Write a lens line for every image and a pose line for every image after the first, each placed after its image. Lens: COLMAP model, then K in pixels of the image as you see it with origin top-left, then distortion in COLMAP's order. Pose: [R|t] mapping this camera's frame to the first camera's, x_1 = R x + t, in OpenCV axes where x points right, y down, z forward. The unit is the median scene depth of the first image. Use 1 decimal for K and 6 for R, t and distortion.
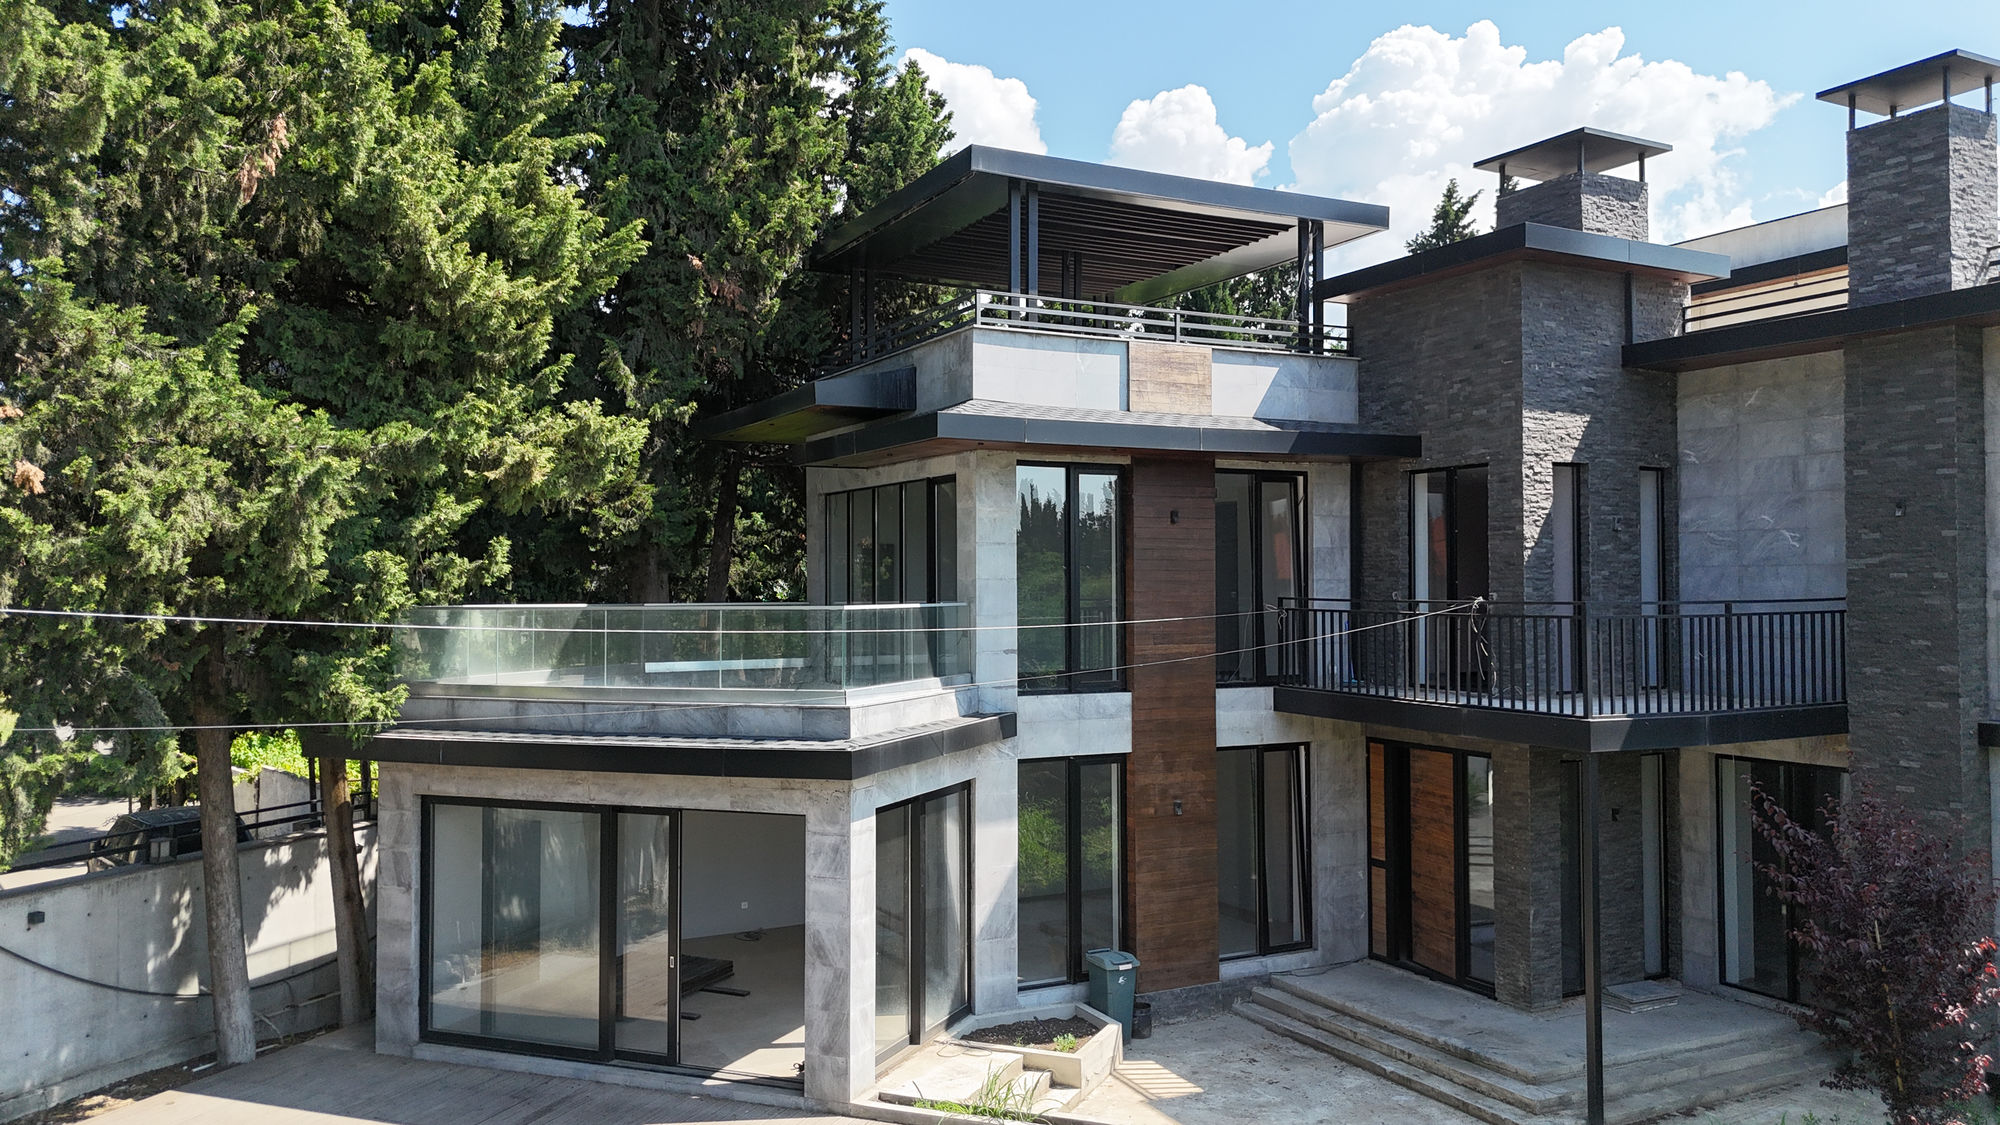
lens RADIAL K [[1470.8, 0, 1000.0], [0, 1470.8, 562.5], [0, 0, 1]] dist [0.185578, -0.542498]
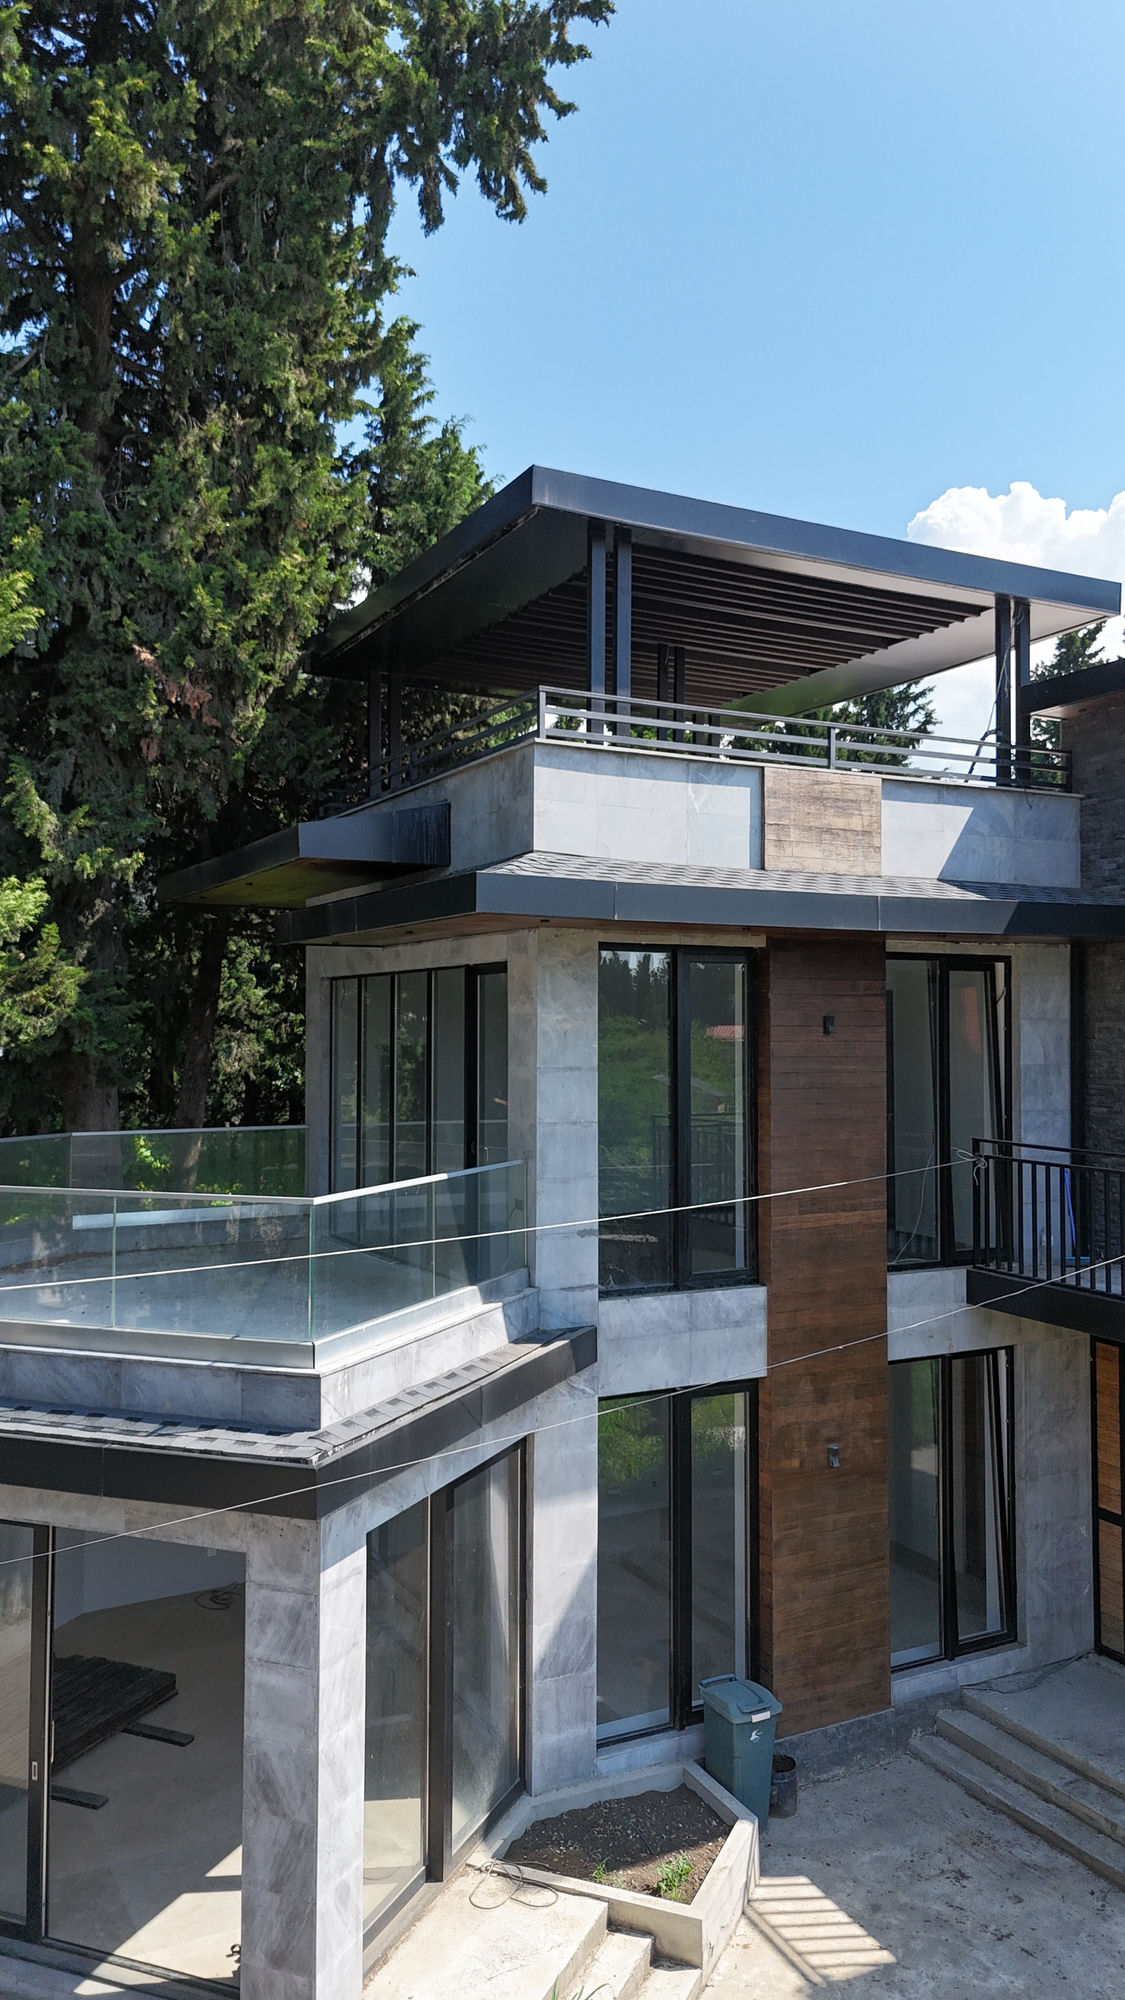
lens RADIAL K [[1447.4, 0, 562.5], [0, 1447.4, 1000.0], [0, 0, 1]] dist [0.065831, -0.002200]
pose [[0.999985, 0.005074, 0.001962, -0.005761], [-0.005066, 0.999978, -0.004366, -0.038563], [-0.001984, 0.004356, 0.999989, 0.329848]]
